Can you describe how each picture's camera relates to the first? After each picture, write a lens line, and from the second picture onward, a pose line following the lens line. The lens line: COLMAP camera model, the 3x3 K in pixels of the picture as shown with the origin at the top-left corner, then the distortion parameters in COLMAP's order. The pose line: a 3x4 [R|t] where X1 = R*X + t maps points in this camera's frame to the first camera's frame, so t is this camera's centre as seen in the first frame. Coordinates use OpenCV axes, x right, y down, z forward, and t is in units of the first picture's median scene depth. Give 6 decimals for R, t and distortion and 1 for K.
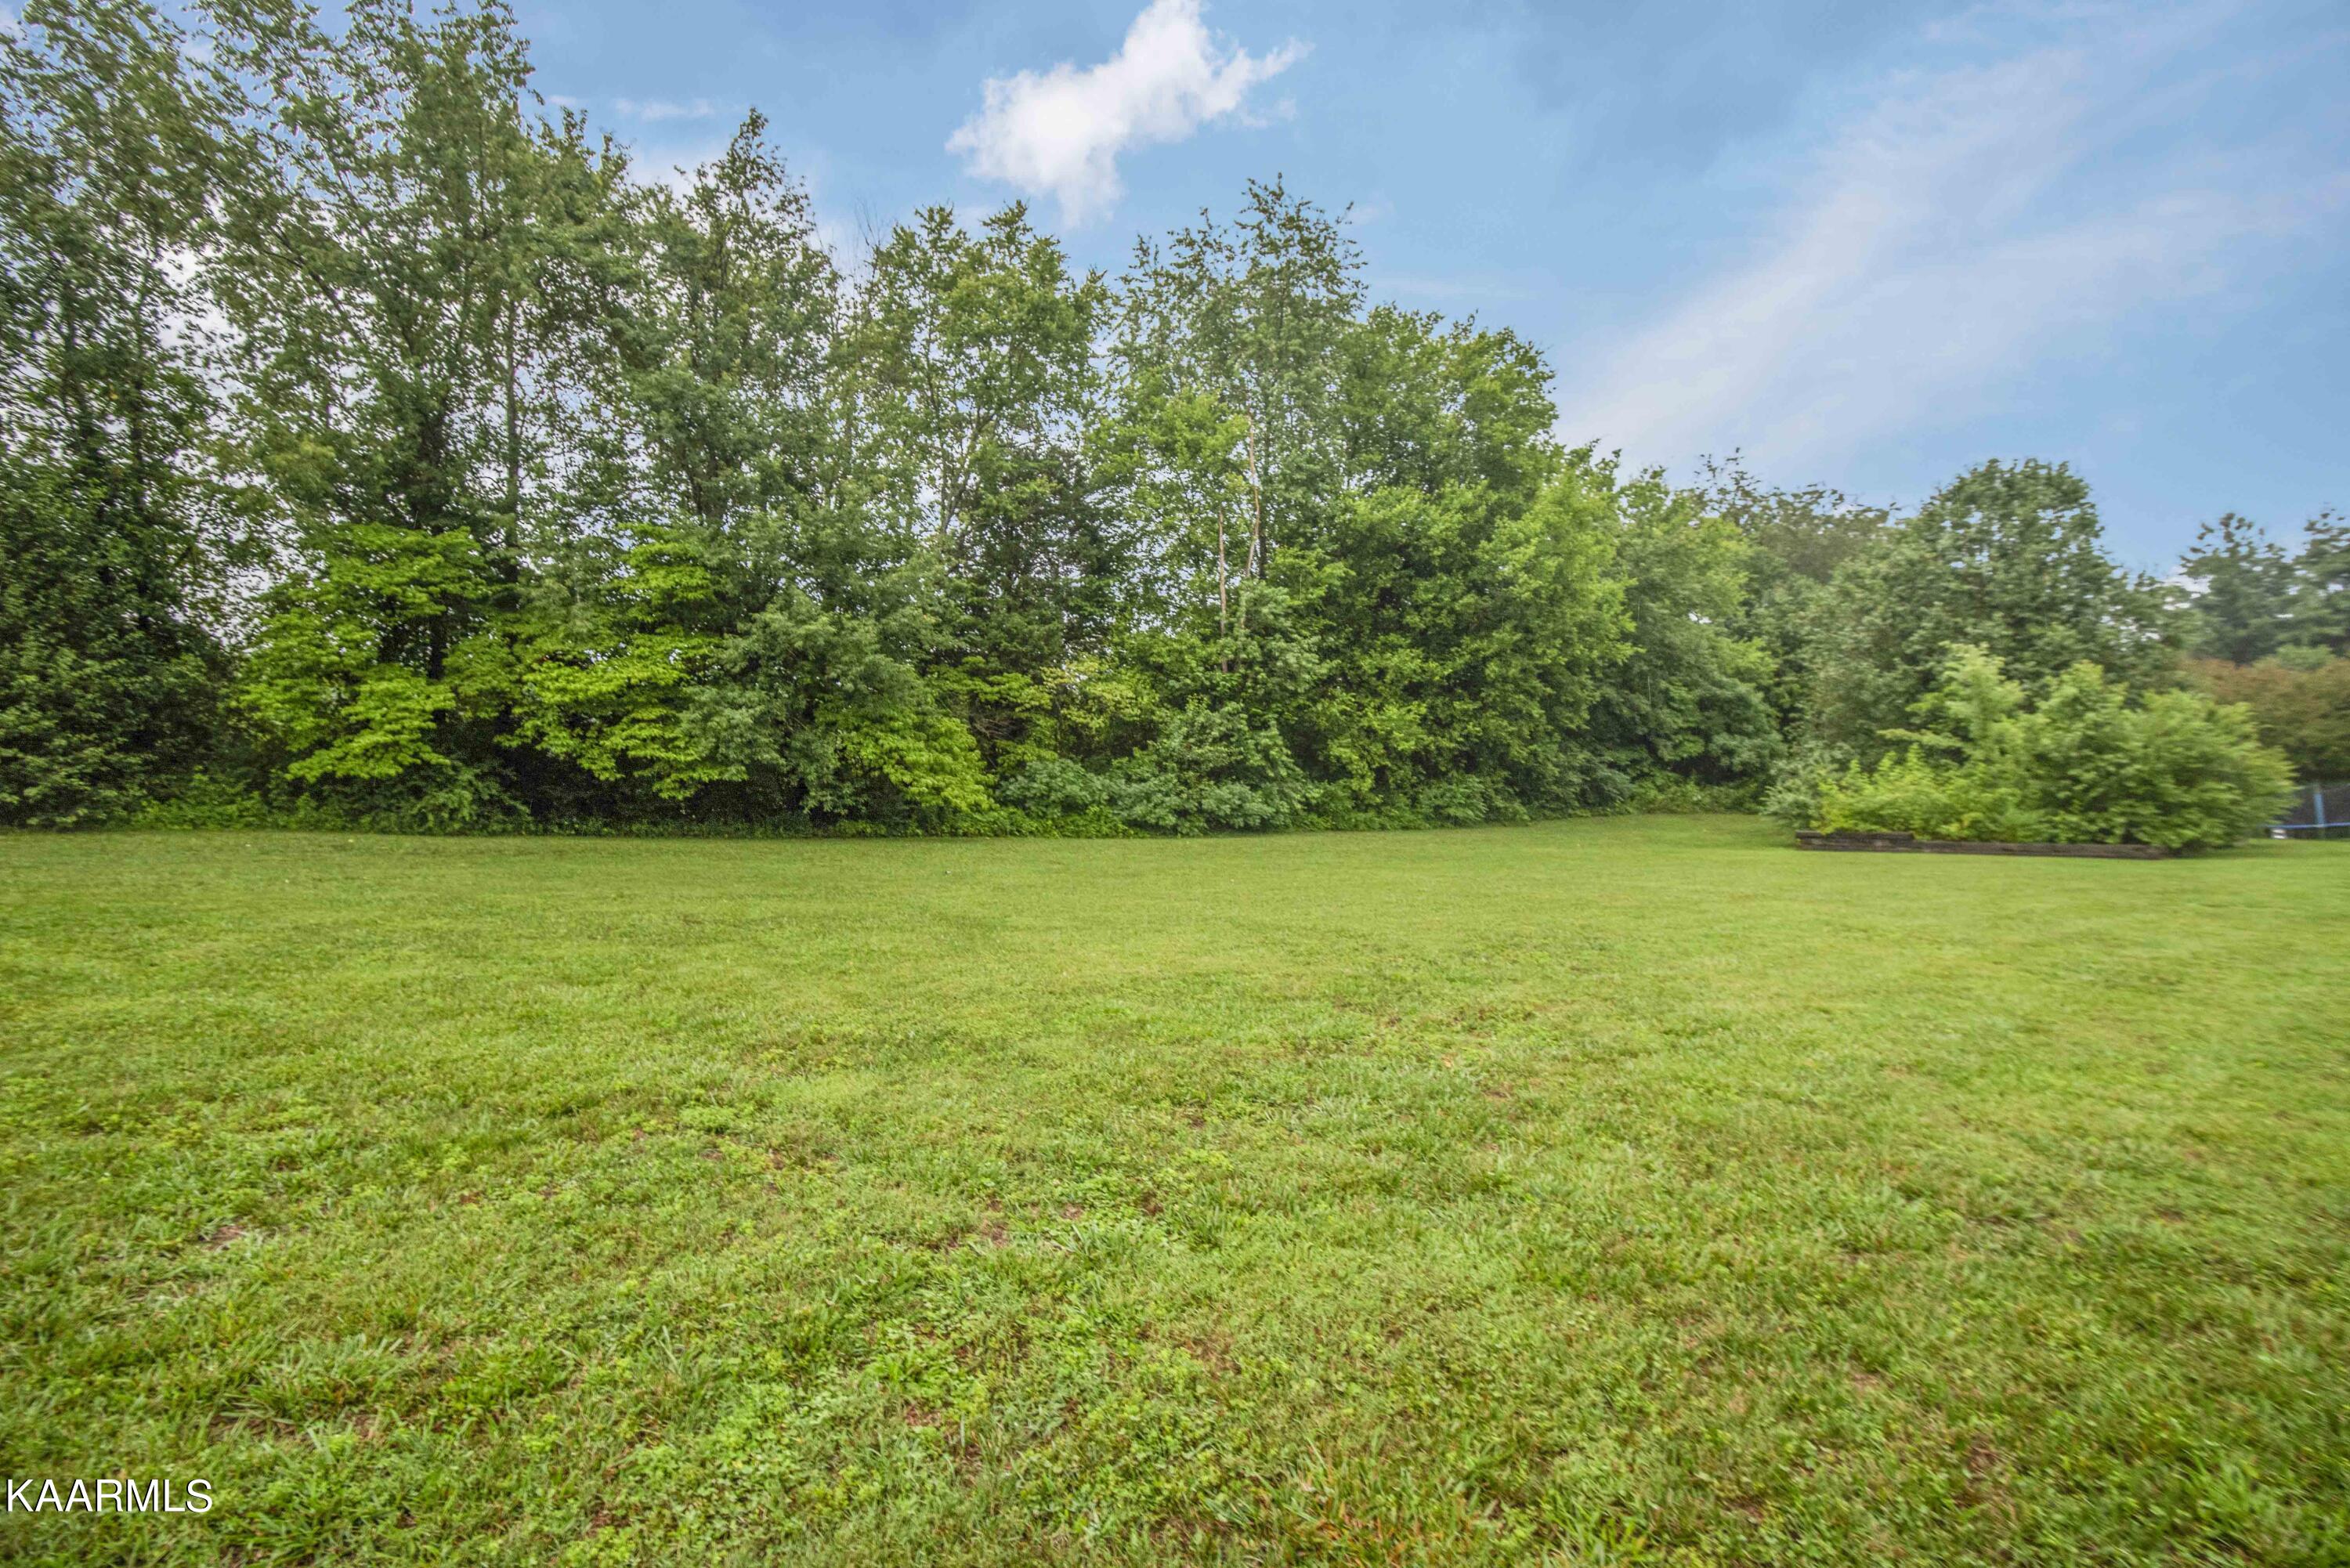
lens RADIAL K [[1066.5, 0, 1185.3], [0, 1066.5, 797.0], [0, 0, 1]] dist [-0.006181, -0.020591]
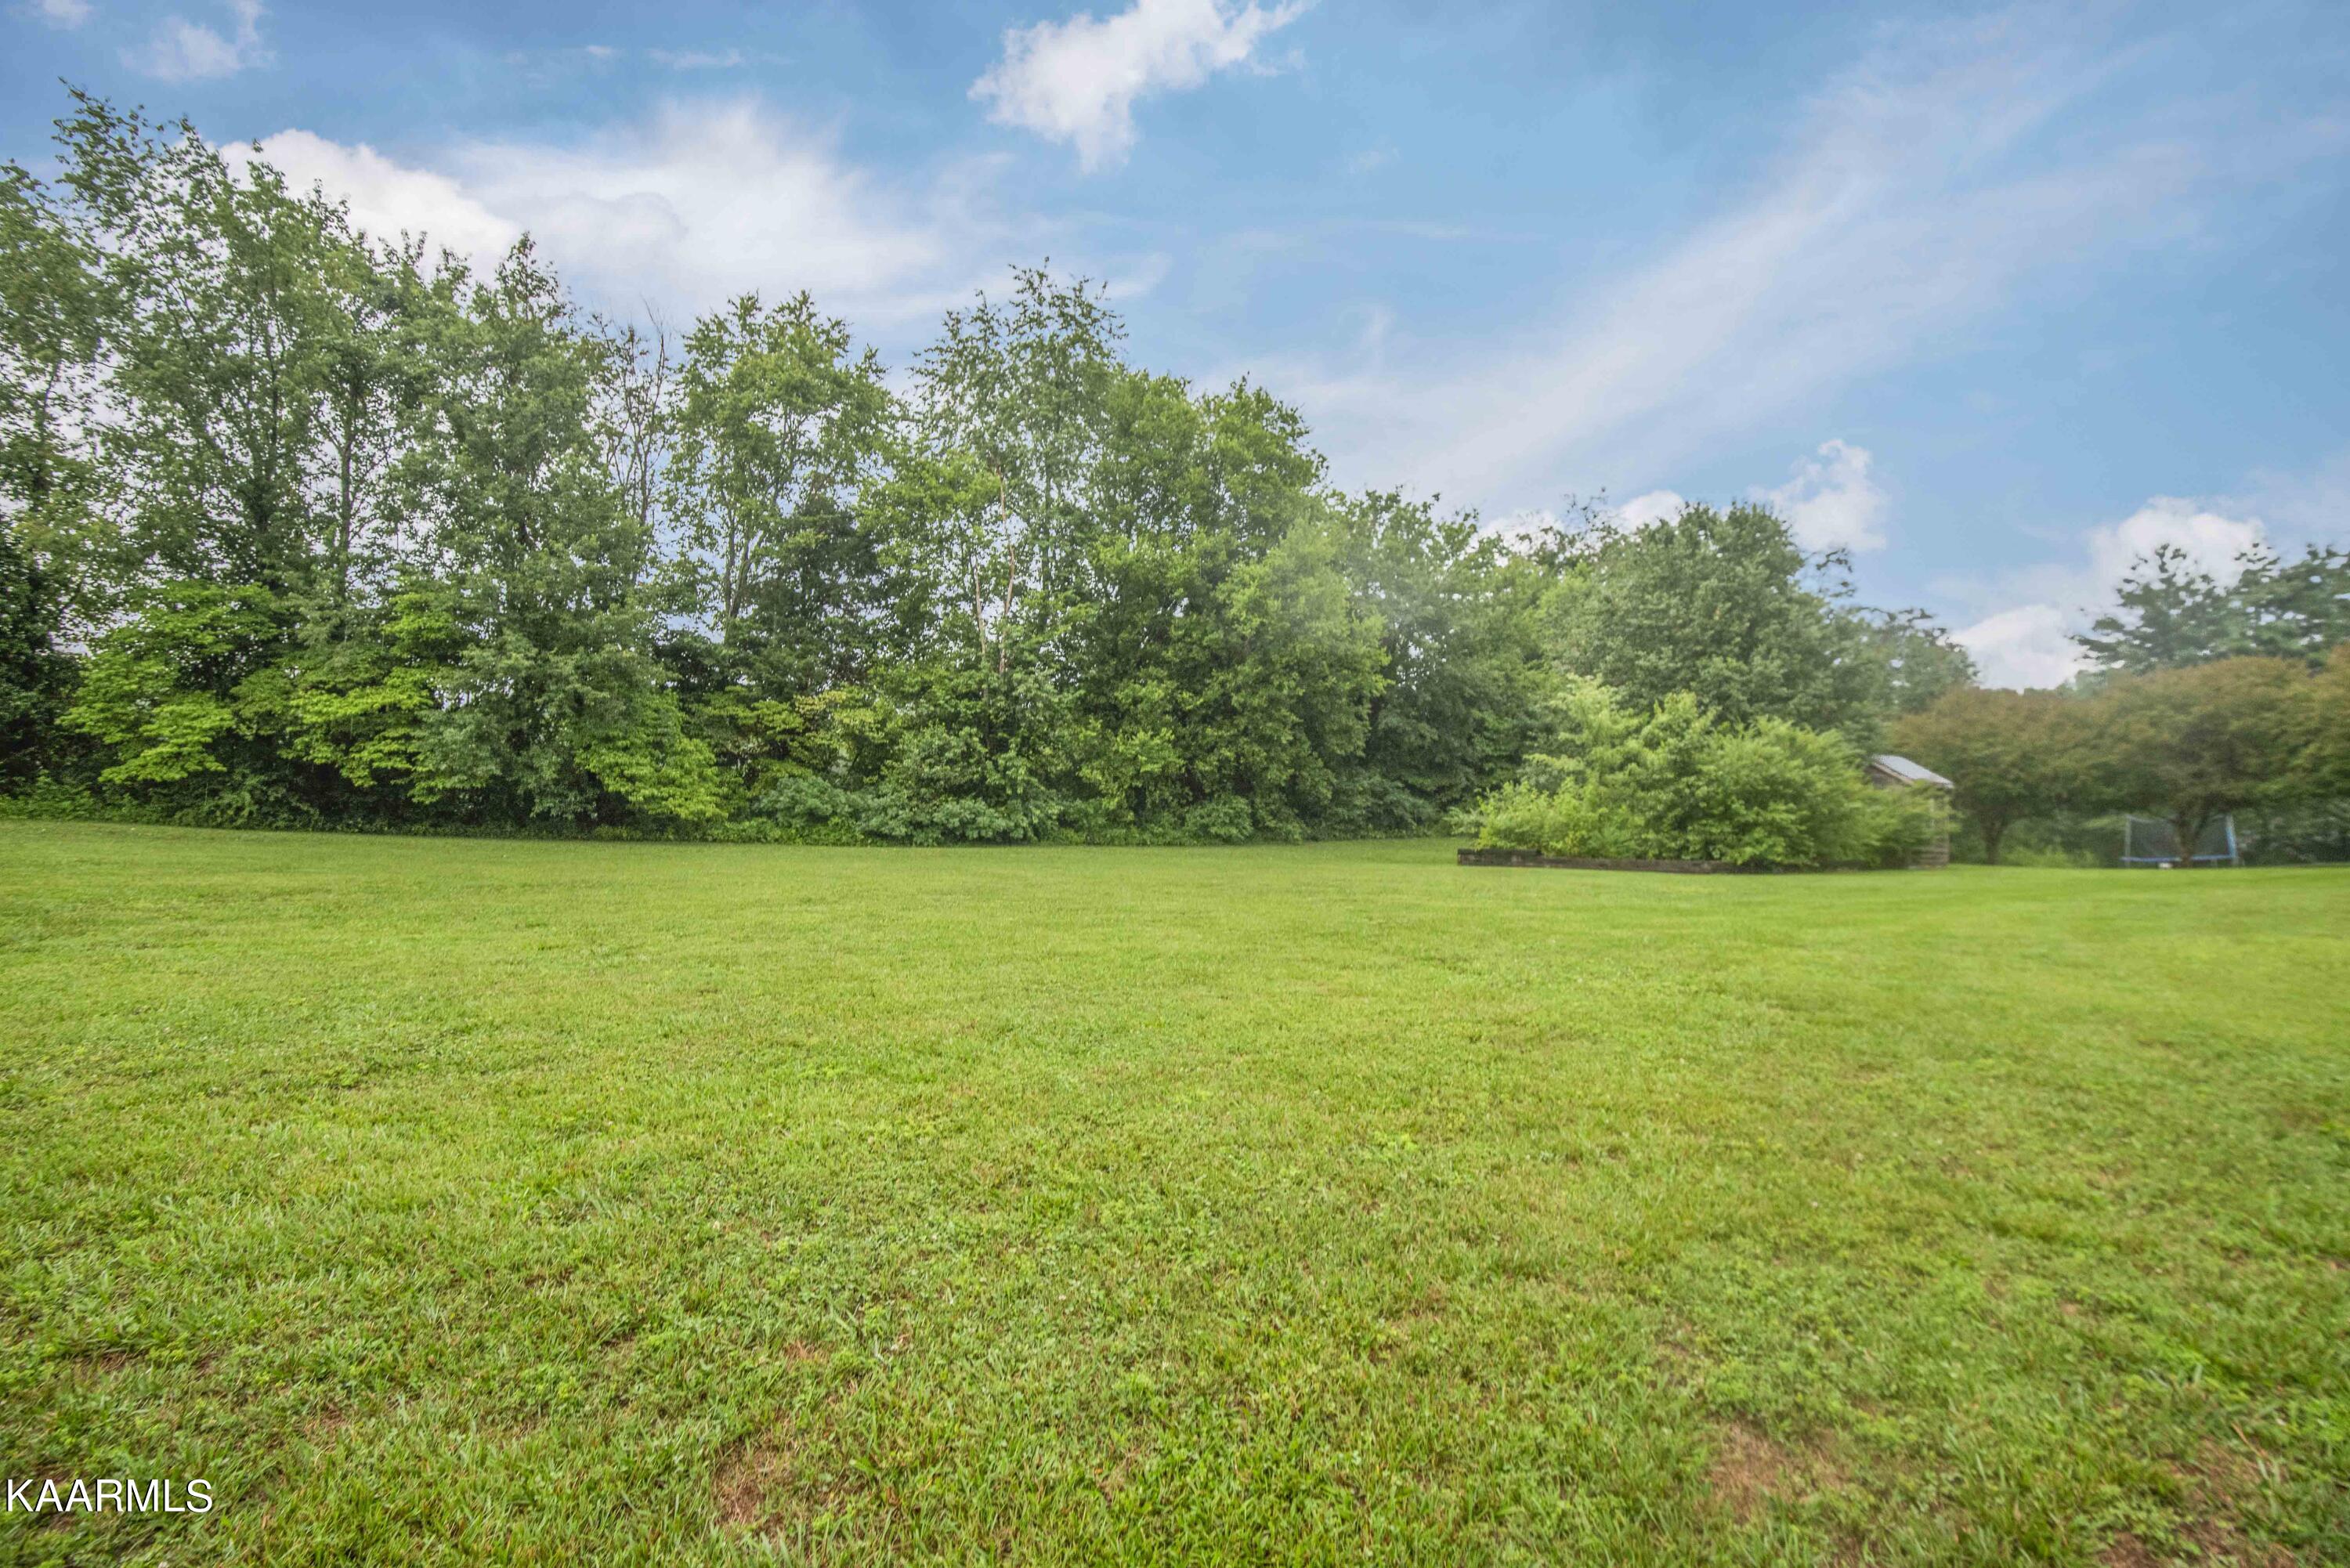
lens RADIAL K [[1066.5, 0, 1185.3], [0, 1066.5, 797.0], [0, 0, 1]] dist [-0.006181, -0.020591]
pose [[0.997385, 0.010412, -0.071519, 0.366120], [-0.012490, 0.999511, -0.028665, 0.014470], [0.071185, 0.029484, 0.997027, -0.106307]]
